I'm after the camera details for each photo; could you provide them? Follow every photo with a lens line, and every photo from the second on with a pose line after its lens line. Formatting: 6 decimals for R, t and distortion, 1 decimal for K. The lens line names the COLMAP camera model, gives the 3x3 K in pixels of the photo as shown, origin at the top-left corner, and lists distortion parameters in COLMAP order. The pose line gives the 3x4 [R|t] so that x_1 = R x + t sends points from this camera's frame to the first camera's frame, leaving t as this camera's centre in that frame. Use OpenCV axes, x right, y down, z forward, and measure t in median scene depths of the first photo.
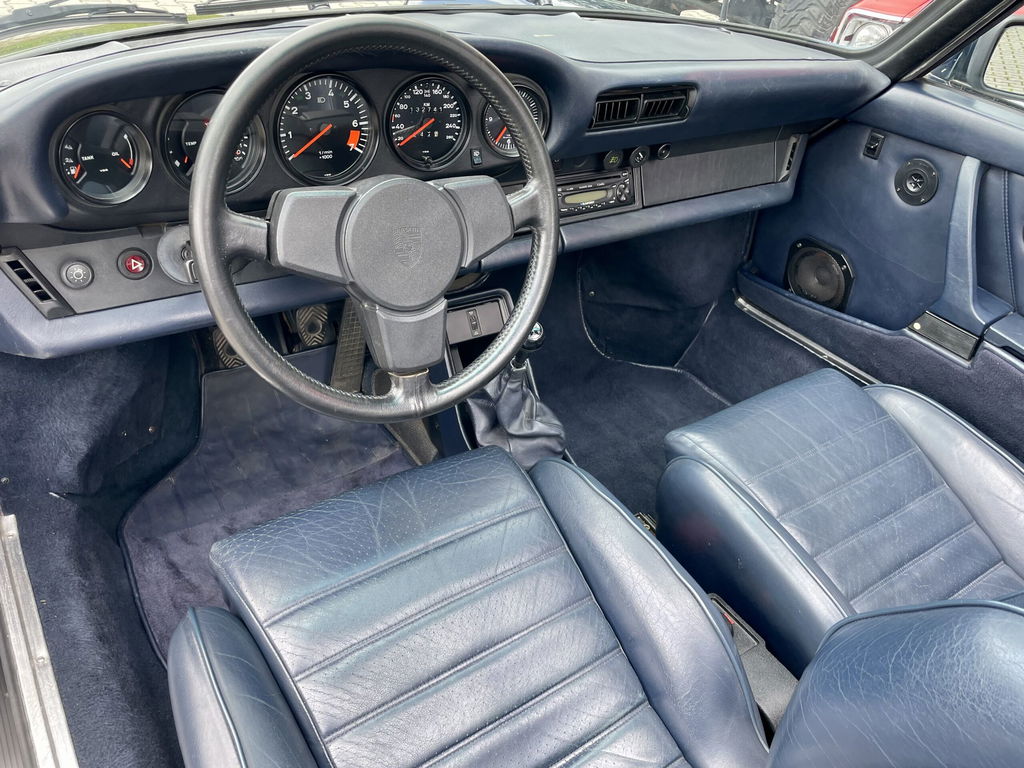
lens RADIAL K [[769.1, 0, 512.0], [0, 769.1, 384.0], [0, 0, 1]] dist [0.081044, -0.119508]
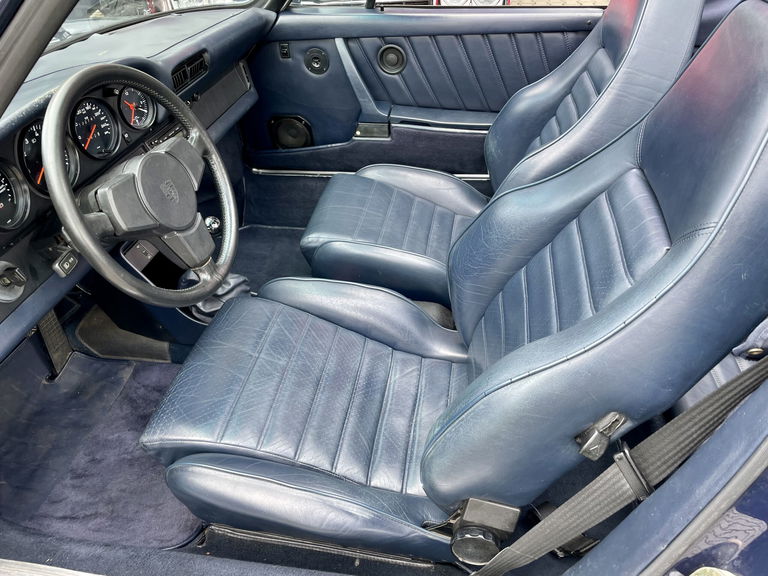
lens RADIAL K [[573.5, 0, 384.0], [0, 573.5, 288.0], [0, 0, 1]] dist [-0.000850, -0.007498]
pose [[0.681121, -0.537190, 0.497495, -0.323755], [0.508632, 0.835917, 0.206245, -0.016600], [-0.526657, 0.112565, 0.842592, -0.140659]]
